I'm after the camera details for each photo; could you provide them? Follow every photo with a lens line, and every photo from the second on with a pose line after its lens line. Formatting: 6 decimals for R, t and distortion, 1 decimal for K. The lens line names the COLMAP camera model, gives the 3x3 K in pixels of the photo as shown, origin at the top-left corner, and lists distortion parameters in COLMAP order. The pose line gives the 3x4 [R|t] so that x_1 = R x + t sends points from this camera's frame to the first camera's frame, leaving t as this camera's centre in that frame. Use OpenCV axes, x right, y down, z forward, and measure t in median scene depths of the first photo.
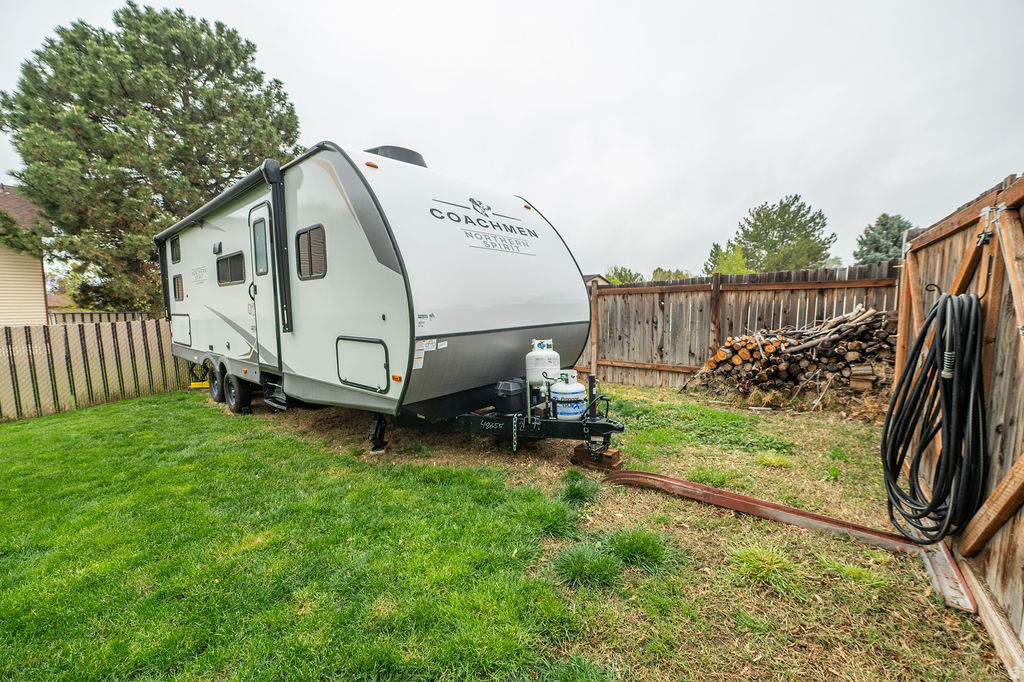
lens RADIAL K [[408.6, 0, 512.9], [0, 408.6, 338.9], [0, 0, 1]] dist [-0.005085, -0.000656]
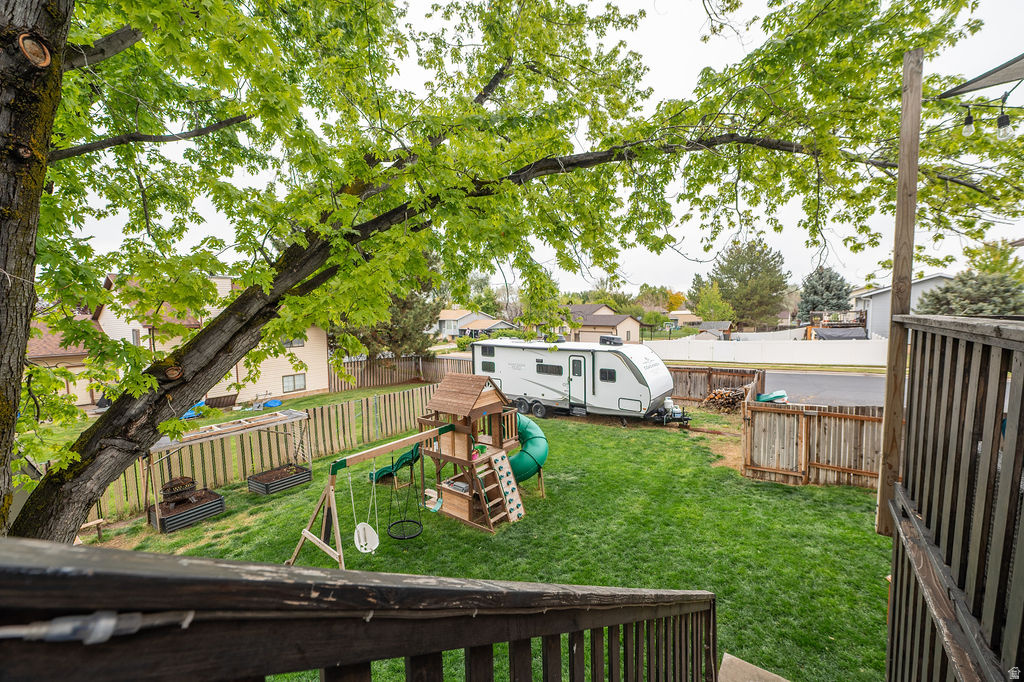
lens RADIAL K [[408.6, 0, 512.9], [0, 408.6, 338.9], [0, 0, 1]] dist [-0.005085, -0.000656]
pose [[0.999085, -0.011948, 0.041067, -1.190237], [0.012534, 0.999823, -0.014033, -0.395769], [-0.040892, 0.014534, 0.999058, -2.169070]]
